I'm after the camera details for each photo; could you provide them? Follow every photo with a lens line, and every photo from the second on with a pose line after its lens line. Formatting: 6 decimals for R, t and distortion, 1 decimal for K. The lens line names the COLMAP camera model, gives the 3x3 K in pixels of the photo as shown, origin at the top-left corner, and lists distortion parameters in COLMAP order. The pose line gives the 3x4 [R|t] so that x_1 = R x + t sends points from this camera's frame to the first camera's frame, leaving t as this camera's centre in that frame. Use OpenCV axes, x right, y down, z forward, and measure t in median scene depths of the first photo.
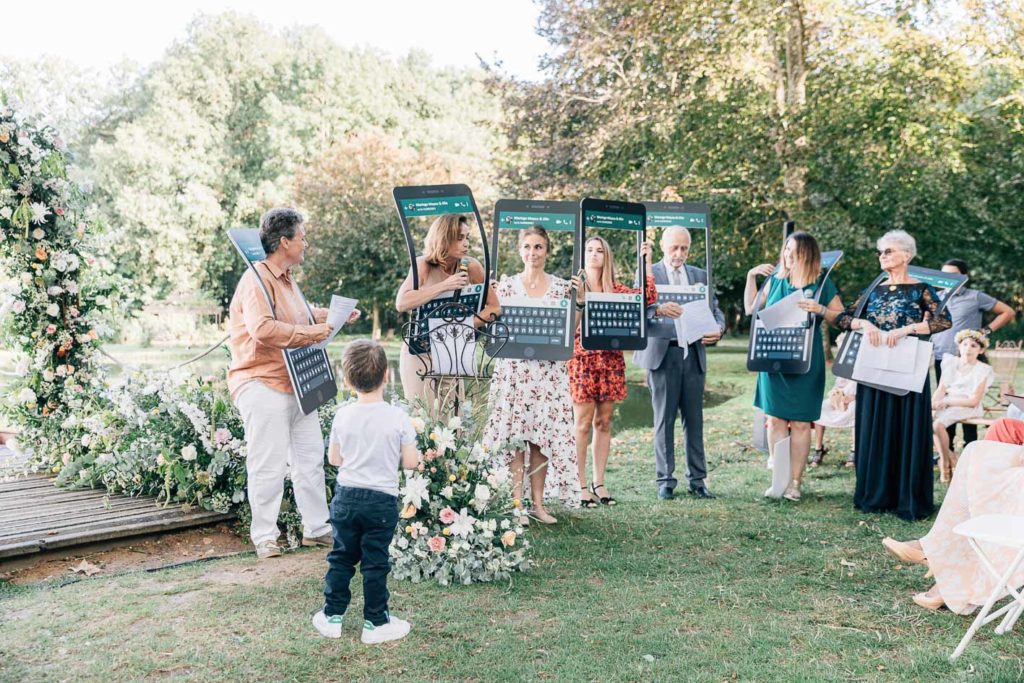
lens RADIAL K [[1012.8, 0, 512.3], [0, 1012.8, 380.9], [0, 0, 1]] dist [-0.004379, -0.014249]
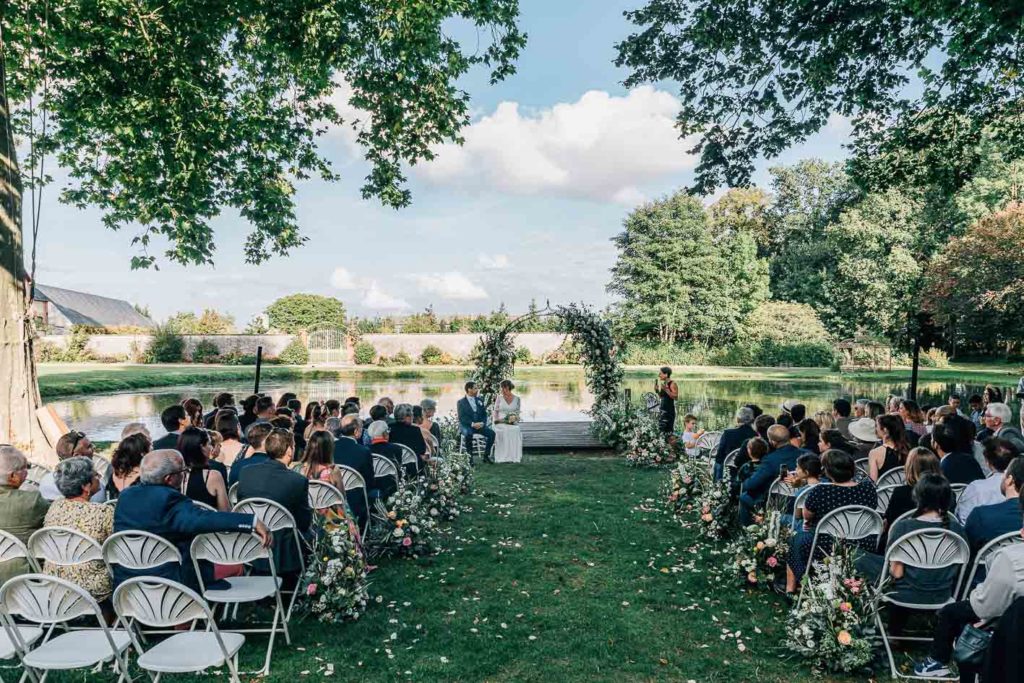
lens RADIAL K [[1012.8, 0, 512.3], [0, 1012.8, 380.9], [0, 0, 1]] dist [-0.004379, -0.014249]
pose [[0.671098, 0.034905, -0.740546, 0.348810], [-0.034369, 0.999282, 0.015955, -0.023391], [0.740571, 0.014744, 0.671816, -0.274584]]
